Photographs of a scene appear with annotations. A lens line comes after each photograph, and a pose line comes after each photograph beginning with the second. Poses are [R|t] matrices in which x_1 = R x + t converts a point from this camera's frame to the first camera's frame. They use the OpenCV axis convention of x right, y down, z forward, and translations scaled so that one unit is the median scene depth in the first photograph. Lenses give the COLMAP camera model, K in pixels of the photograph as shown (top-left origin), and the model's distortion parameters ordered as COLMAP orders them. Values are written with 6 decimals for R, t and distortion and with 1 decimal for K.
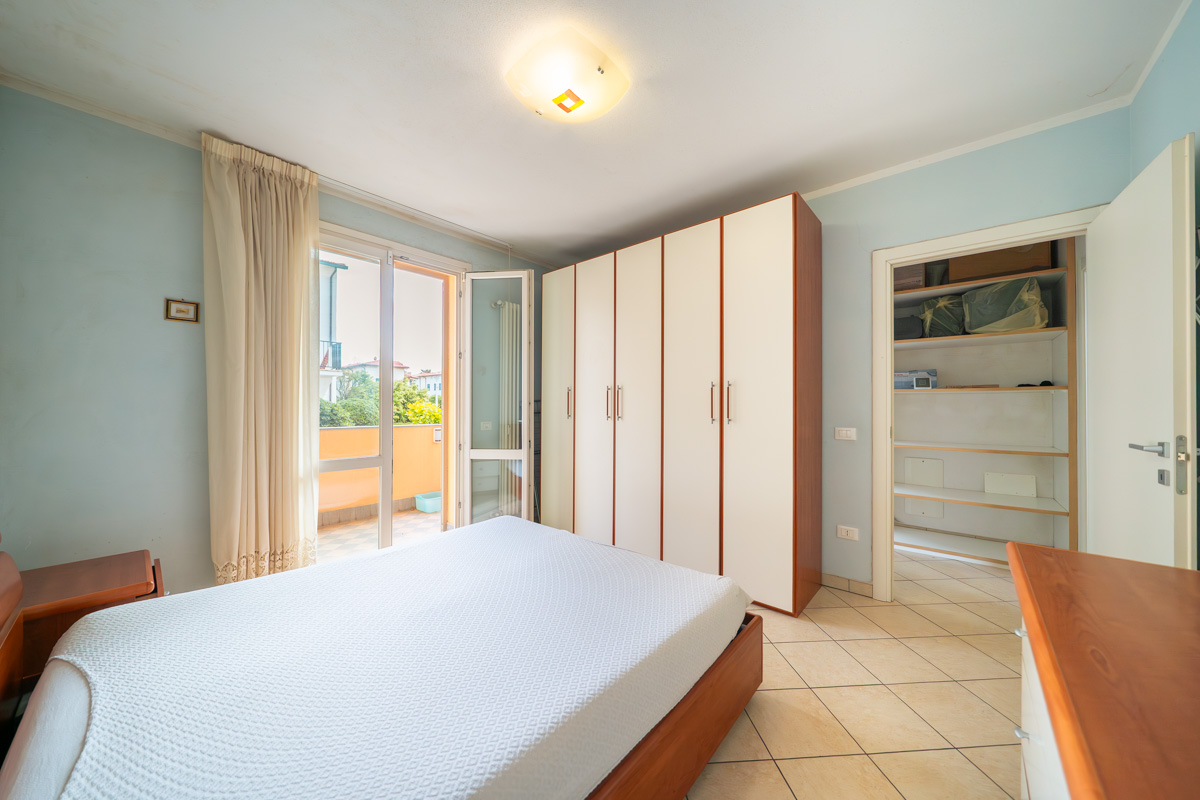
lens RADIAL K [[409.6, 0, 596.0], [0, 409.6, 401.7], [0, 0, 1]] dist [-0.004584, -0.000731]
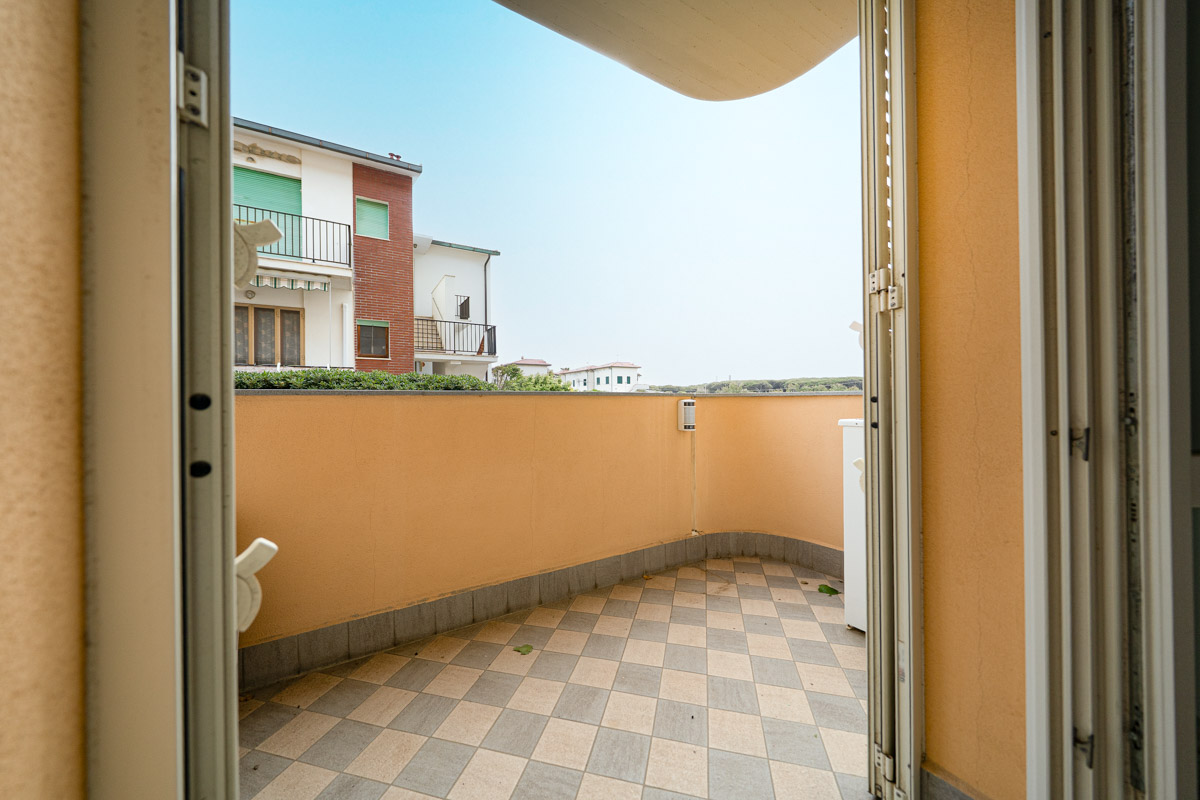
lens RADIAL K [[409.6, 0, 590.4], [0, 409.6, 400.3], [0, 0, 1]] dist [-0.004584, -0.000731]
pose [[0.946256, -0.012476, -0.323177, -0.129228], [0.014858, 0.999878, 0.004905, 0.022809], [0.323076, -0.009443, 0.946326, 0.199097]]
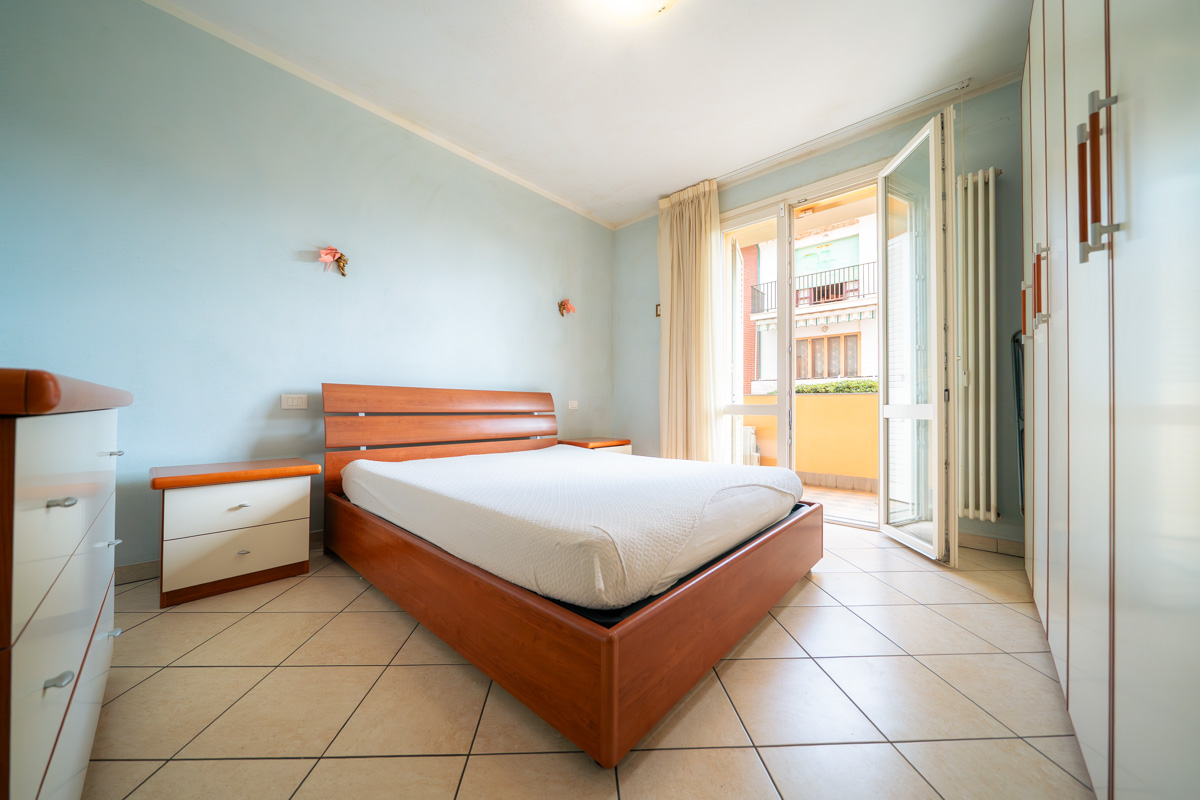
lens RADIAL K [[409.6, 0, 595.1], [0, 409.6, 399.8], [0, 0, 1]] dist [-0.004584, -0.000731]
pose [[-0.025586, -0.019949, -0.999474, 0.118759], [0.000054, 0.999801, -0.019957, 0.032296], [0.999673, -0.000564, -0.025580, 0.130423]]
